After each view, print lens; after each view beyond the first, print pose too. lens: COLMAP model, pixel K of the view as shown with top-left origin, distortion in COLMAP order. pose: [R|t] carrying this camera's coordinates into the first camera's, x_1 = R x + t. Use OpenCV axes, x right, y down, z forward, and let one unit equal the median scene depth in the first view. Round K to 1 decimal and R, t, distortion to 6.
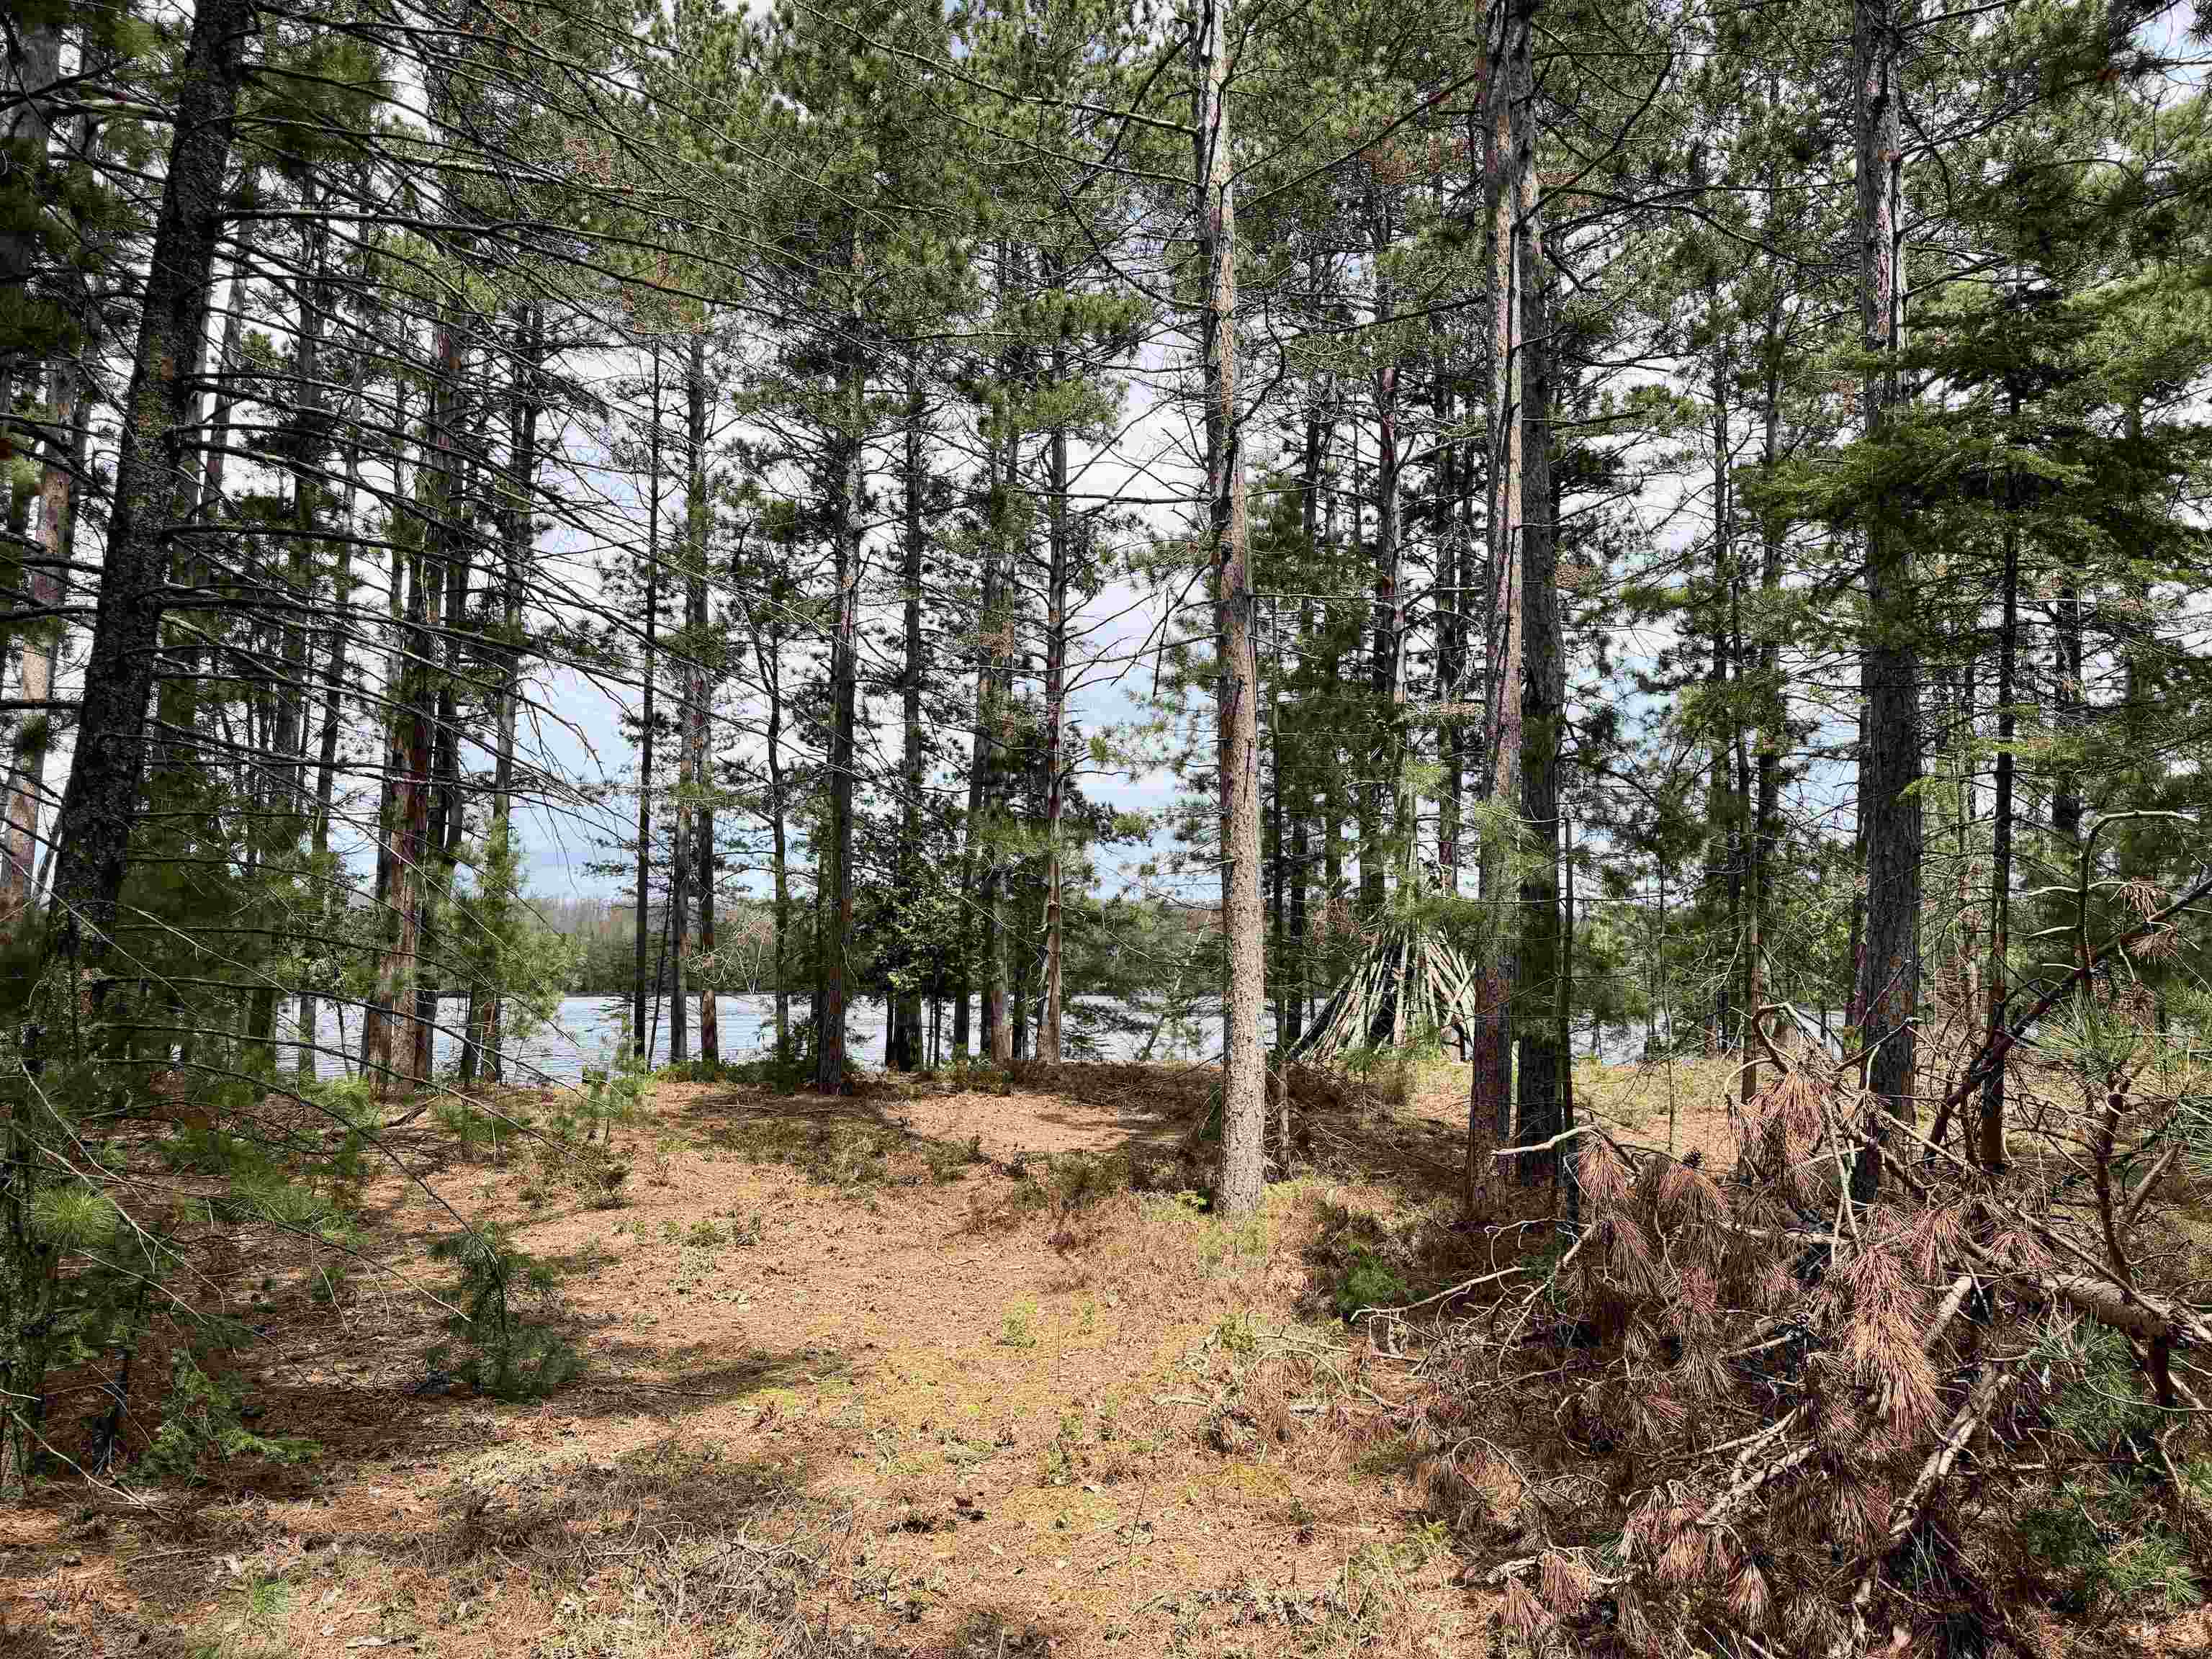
lens RADIAL K [[1539.6, 0, 1105.4], [0, 1539.6, 819.7], [0, 0, 1]] dist [0.066719, -0.062620]
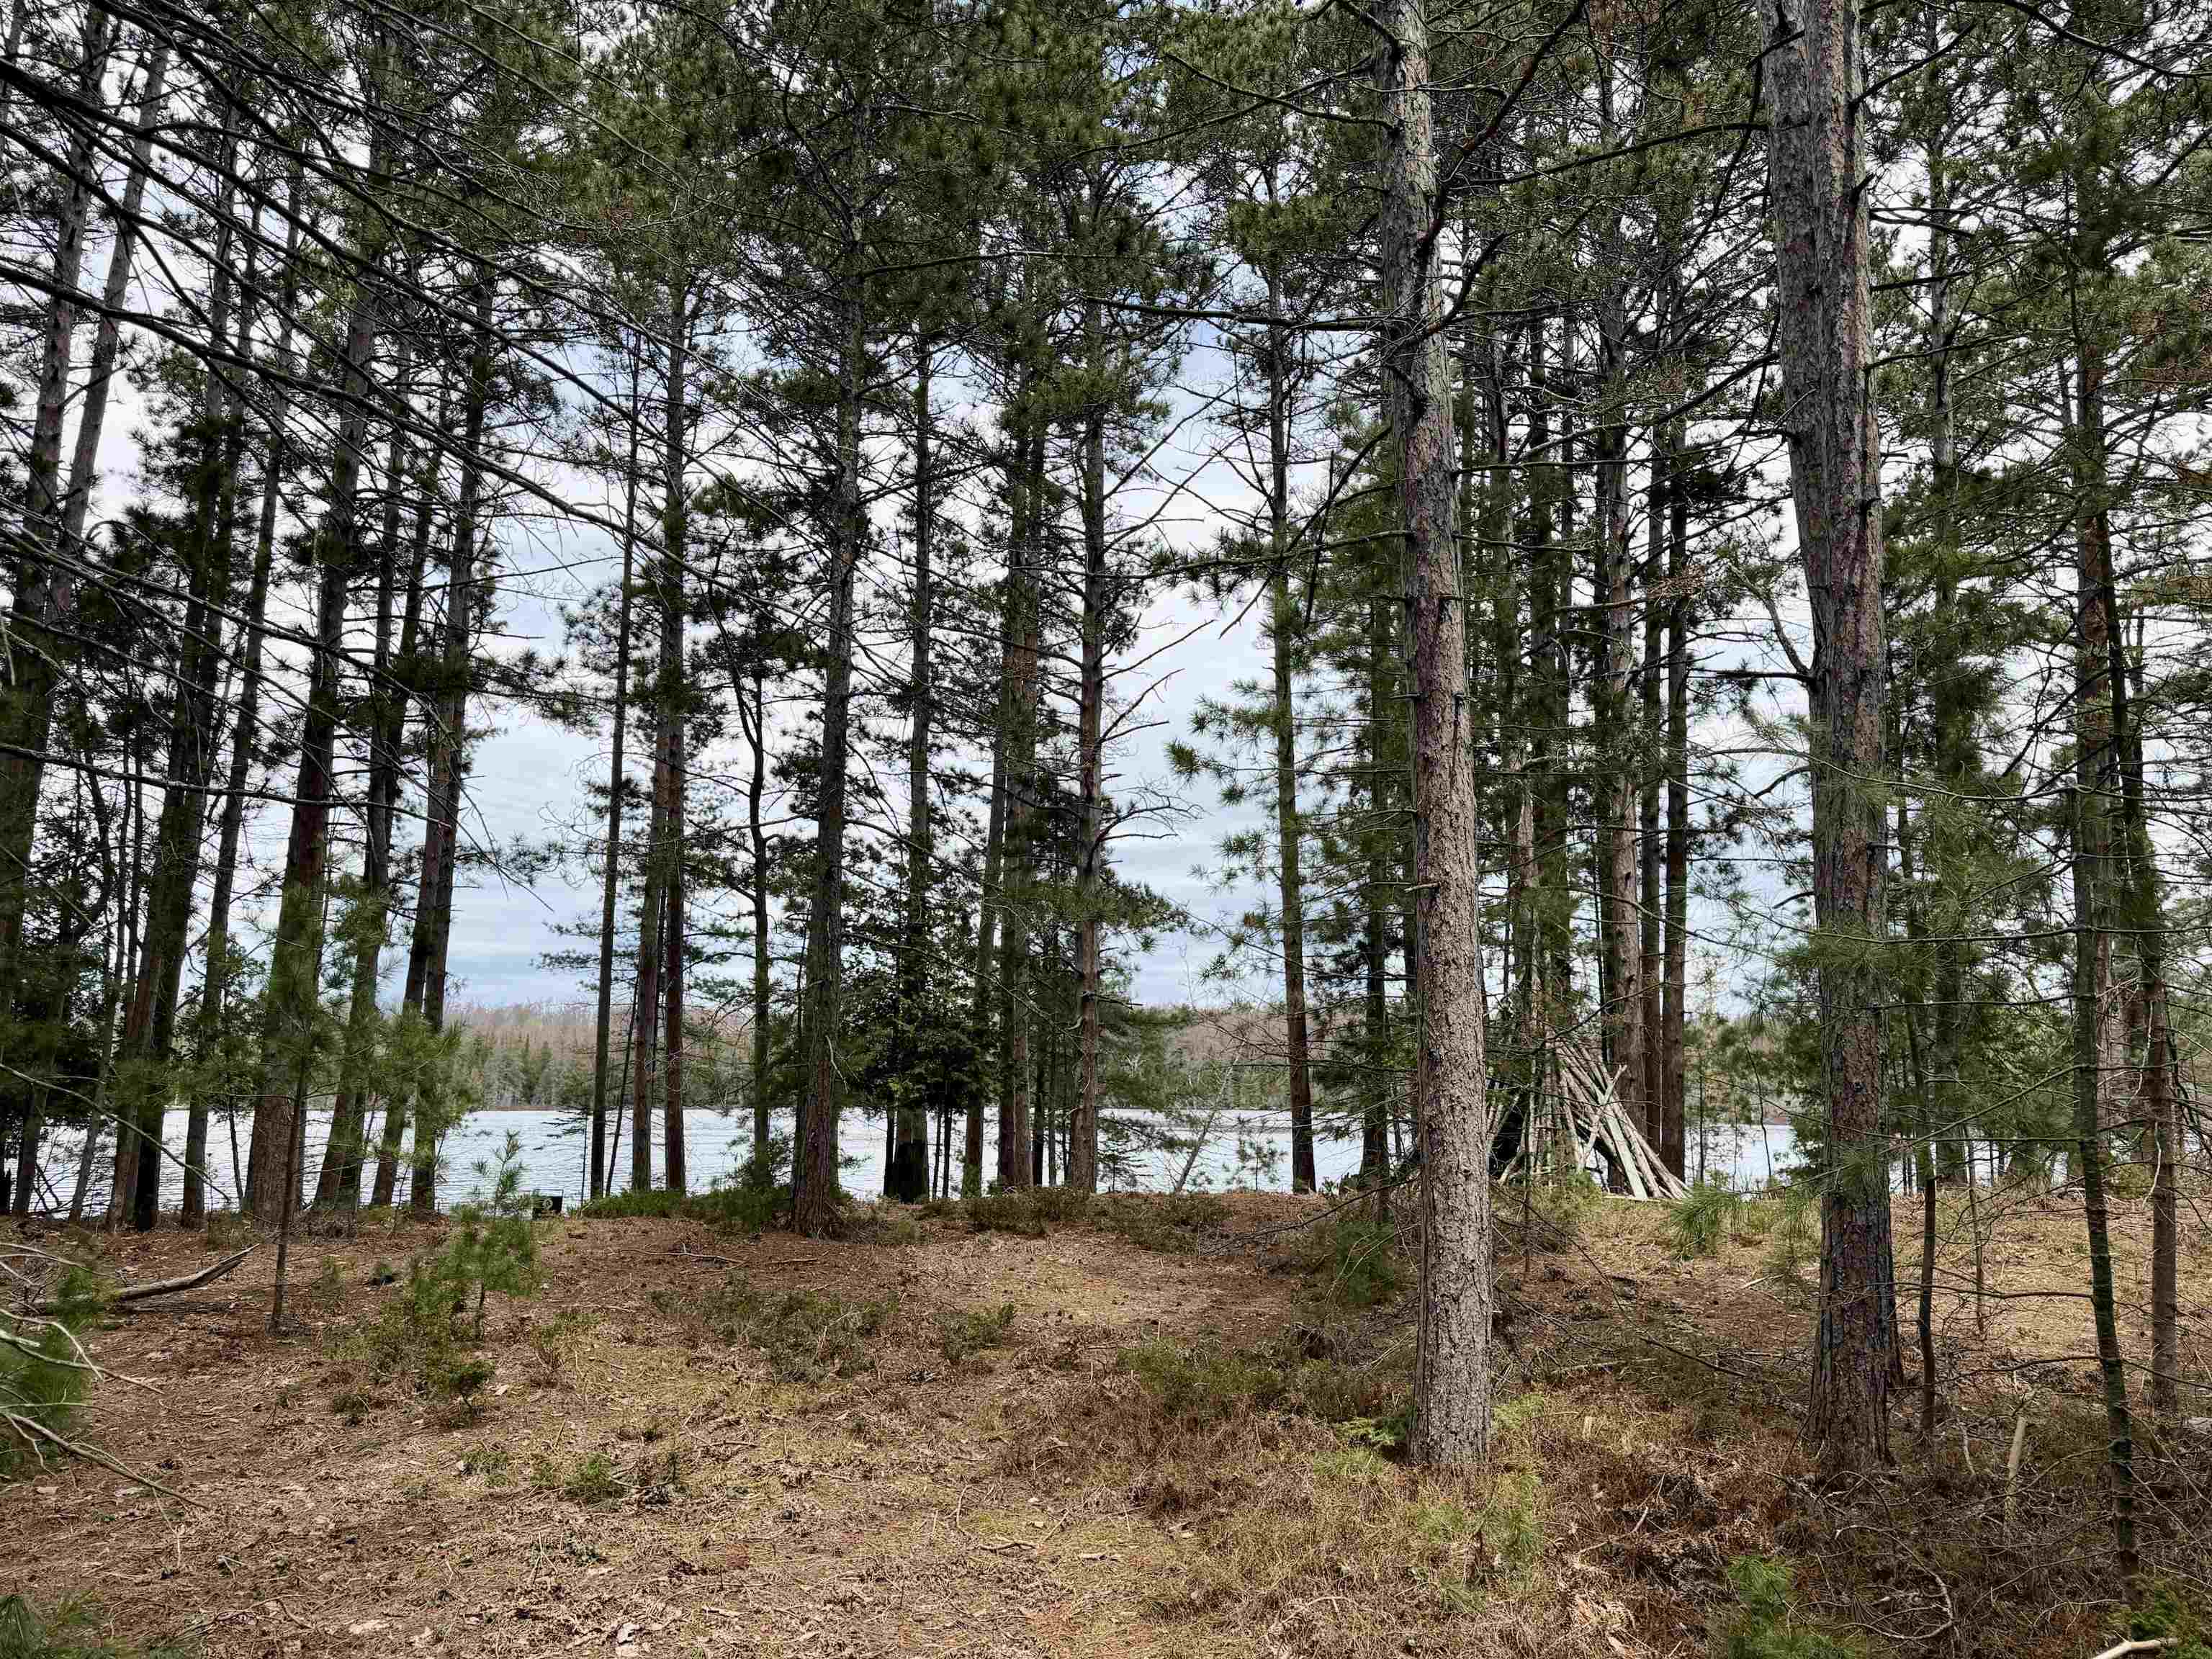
lens RADIAL K [[1539.6, 0, 1105.1], [0, 1539.6, 835.3], [0, 0, 1]] dist [0.066719, -0.062620]
pose [[0.999996, 0.000958, -0.002765, -0.020930], [-0.001127, 0.998078, -0.061967, 0.018882], [0.002700, 0.061970, 0.998074, 0.155144]]
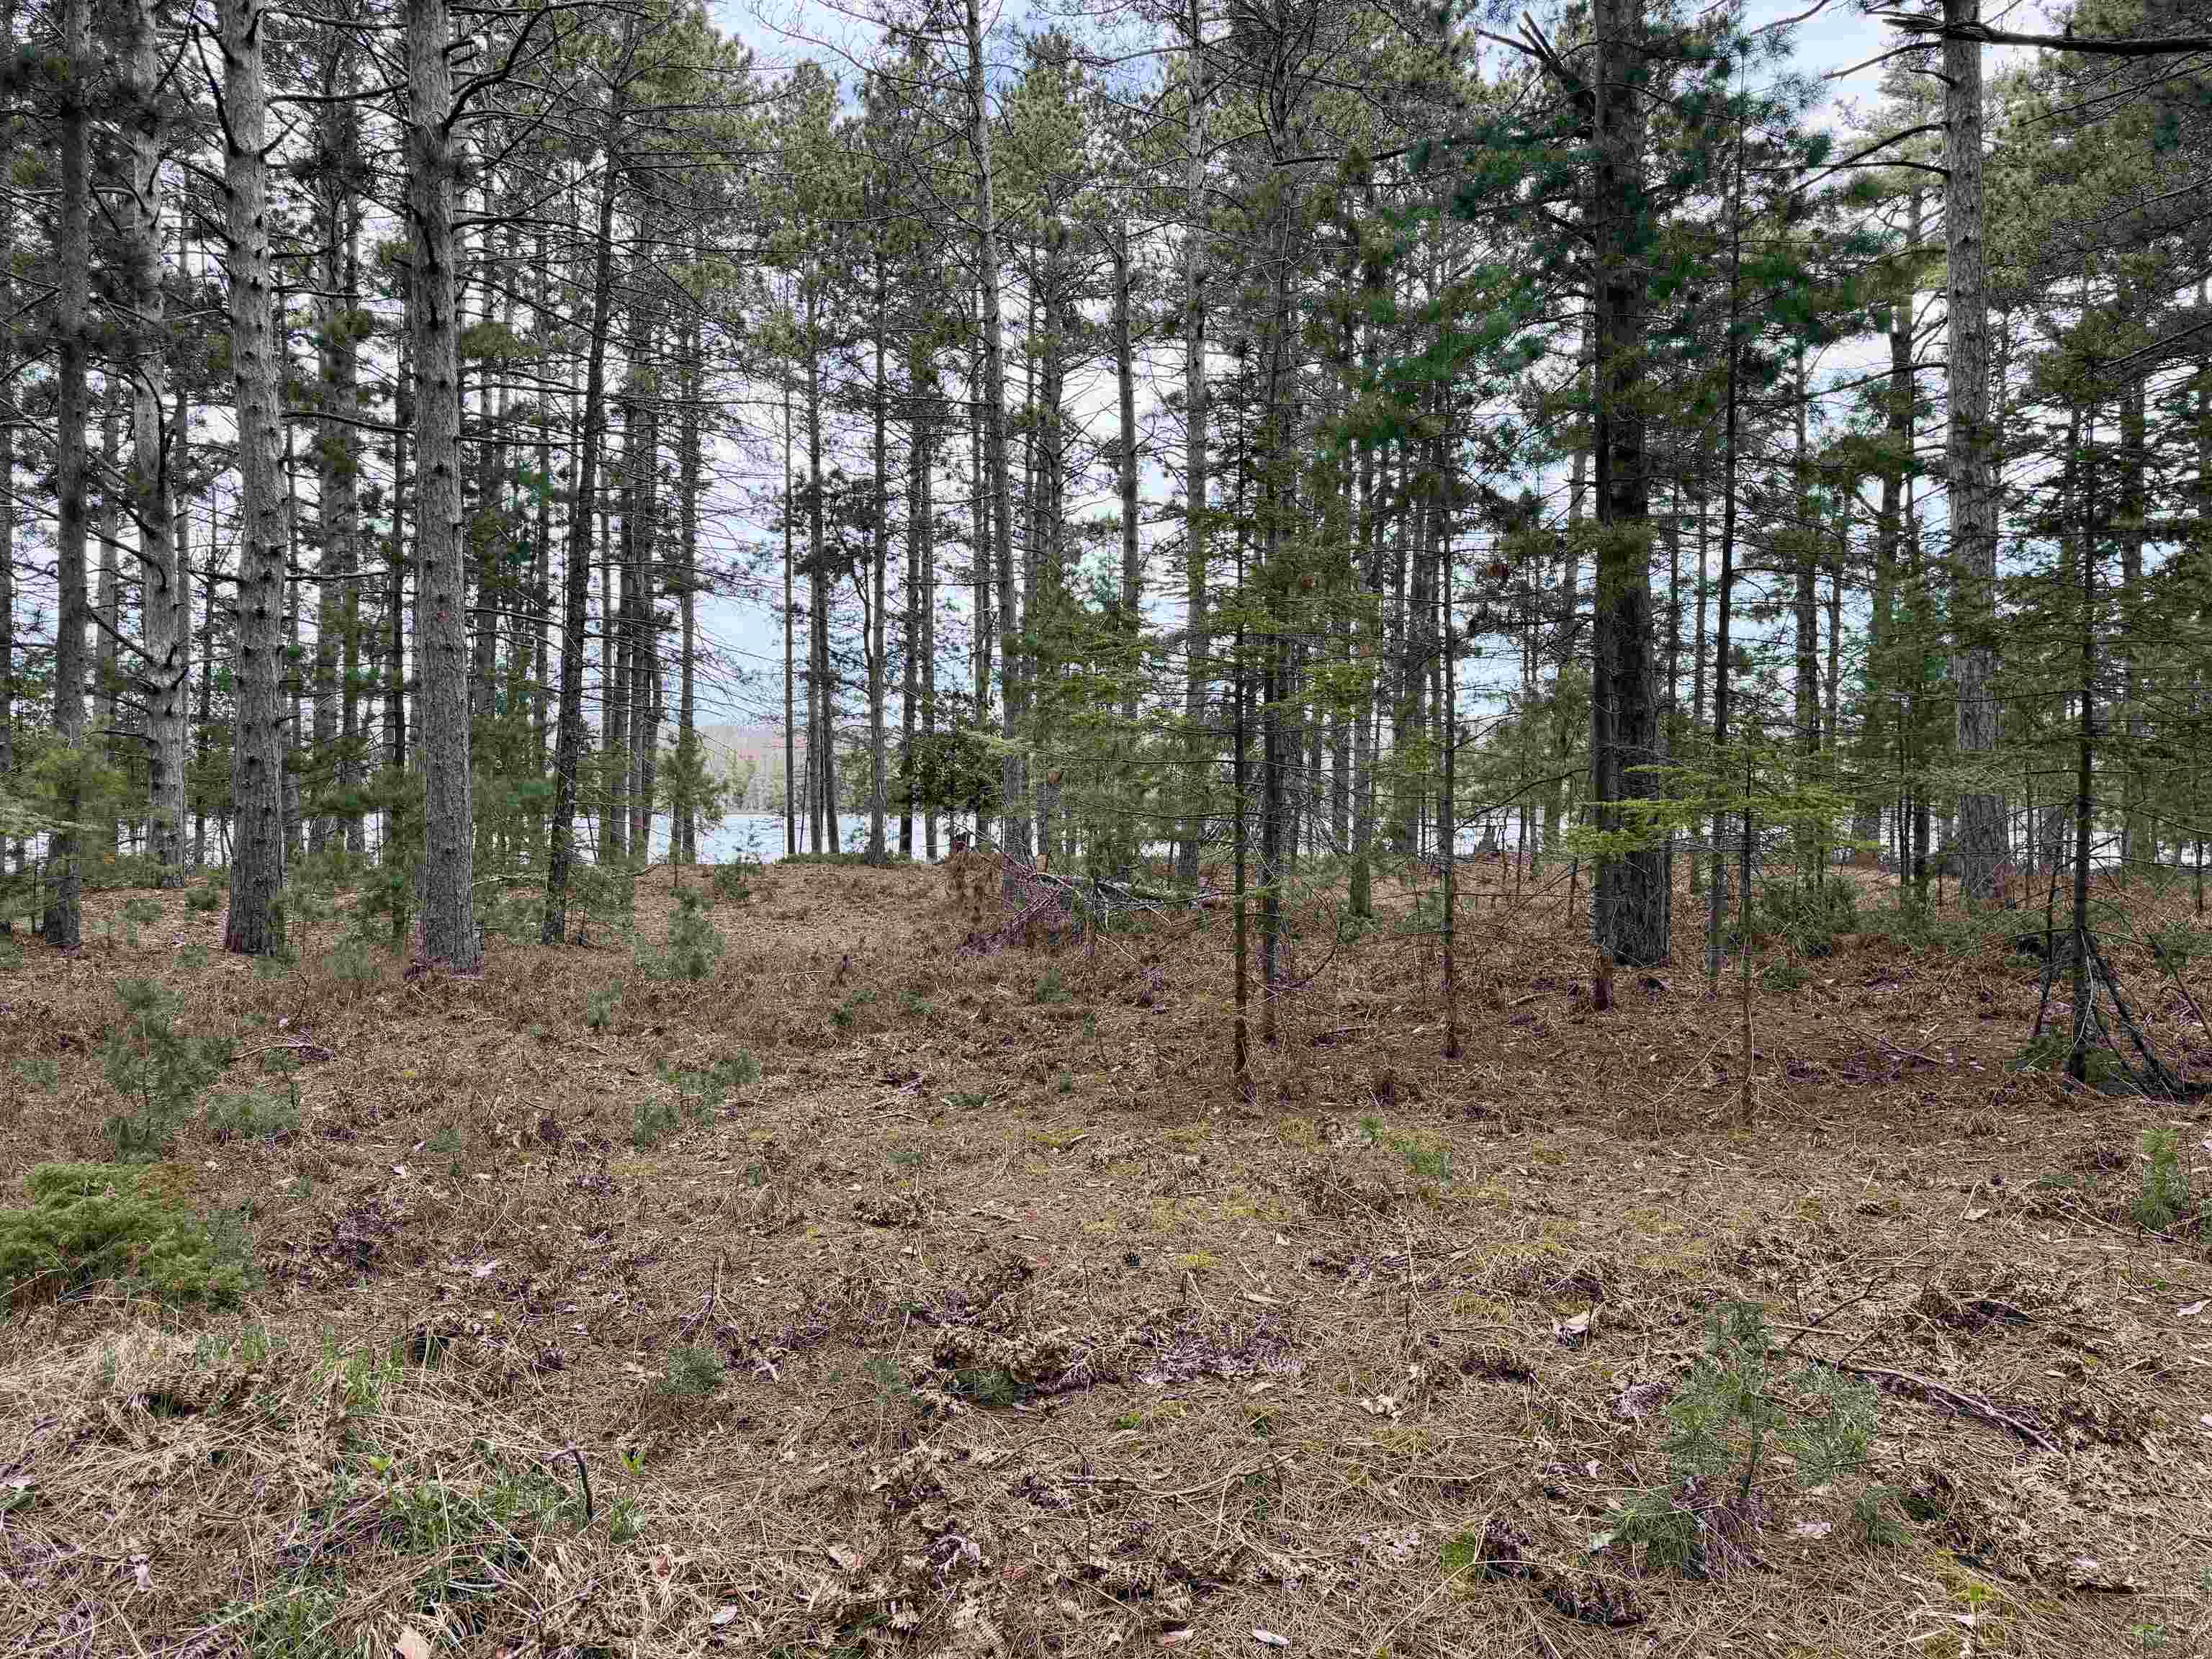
lens RADIAL K [[1539.6, 0, 1102.4], [0, 1539.6, 818.9], [0, 0, 1]] dist [0.066719, -0.062620]
pose [[0.993932, 0.001527, -0.109986, 0.146175], [0.011286, 0.993211, 0.115779, -0.041012], [0.109417, -0.116318, 0.987167, -0.375897]]
